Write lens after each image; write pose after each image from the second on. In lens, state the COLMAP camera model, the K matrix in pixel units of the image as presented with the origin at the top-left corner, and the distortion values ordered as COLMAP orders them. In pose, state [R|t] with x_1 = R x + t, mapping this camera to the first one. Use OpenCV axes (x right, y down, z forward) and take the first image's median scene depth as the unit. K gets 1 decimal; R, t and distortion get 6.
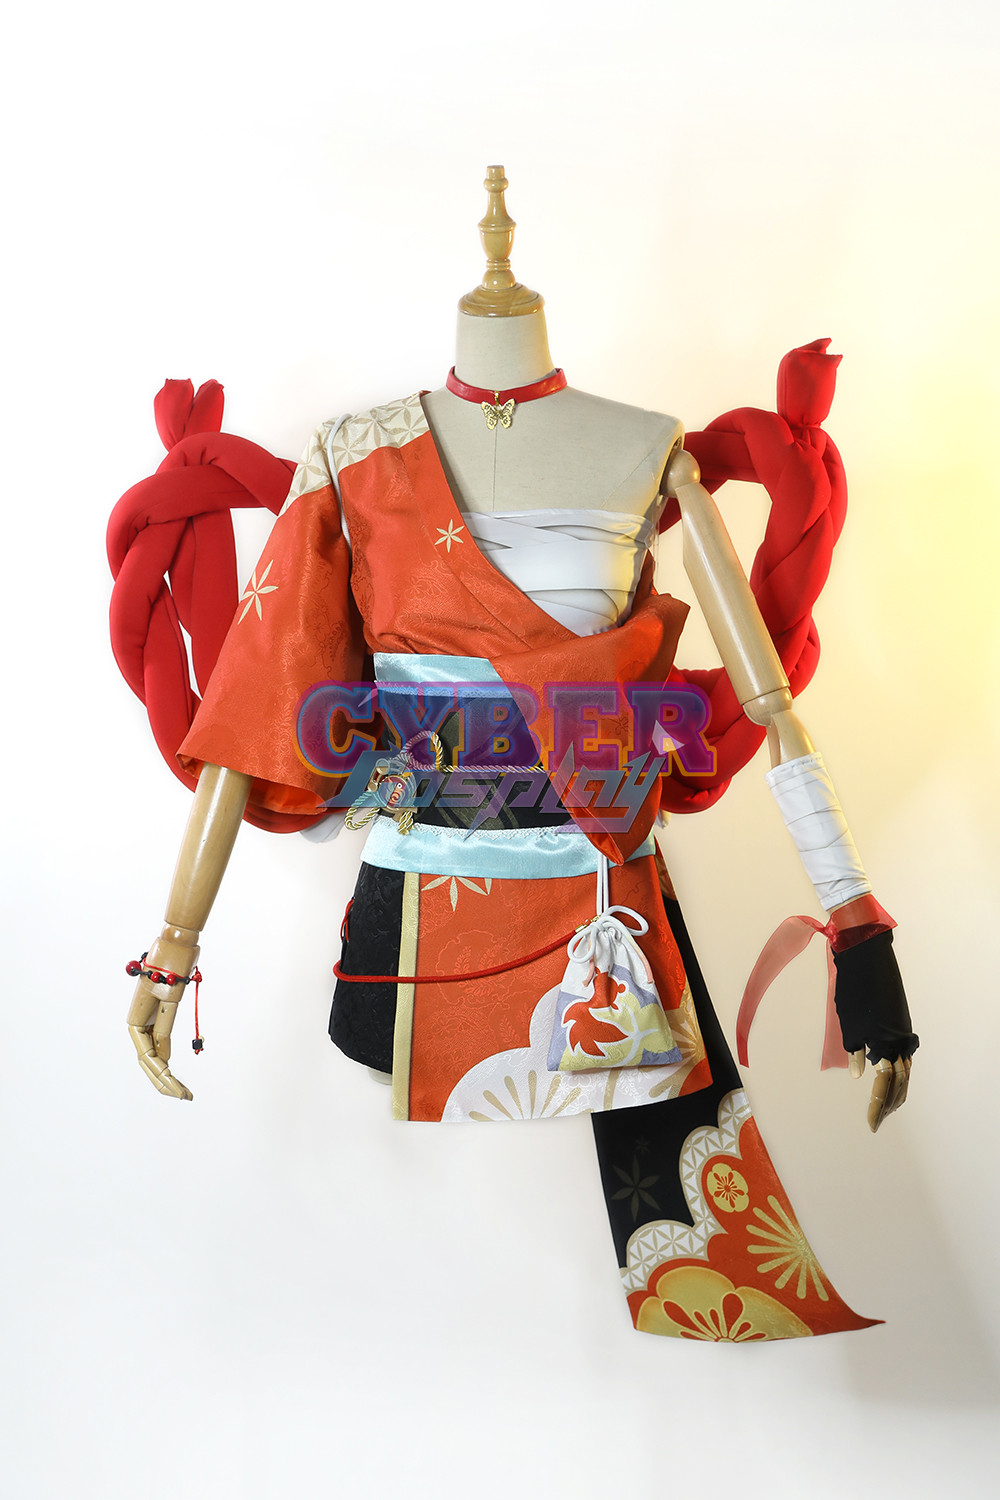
lens RADIAL K [[2460.0, 0, 492.5], [0, 2460.0, 743.2], [0, 0, 1]] dist [0.067387, 0.000000]
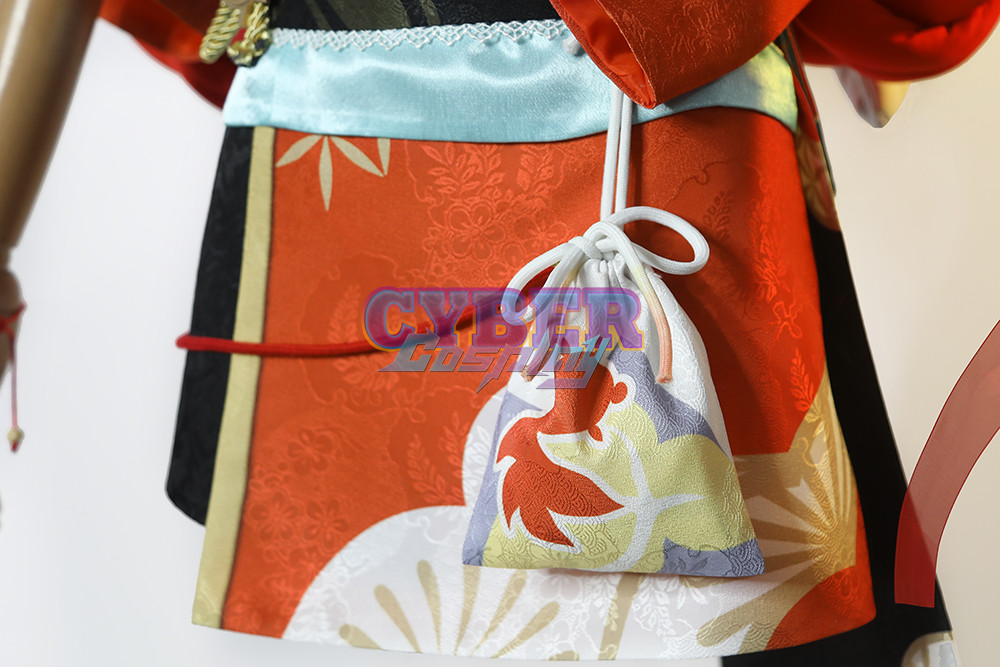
lens RADIAL K [[1668.2, 0, 500.2], [0, 1668.2, 341.0], [0, 0, 1]] dist [-0.012171, 0.000000]
pose [[0.952215, 0.067952, -0.297774, 0.115823], [-0.050895, 0.996608, 0.064673, 0.071809], [0.301159, -0.046427, 0.952443, 0.707285]]
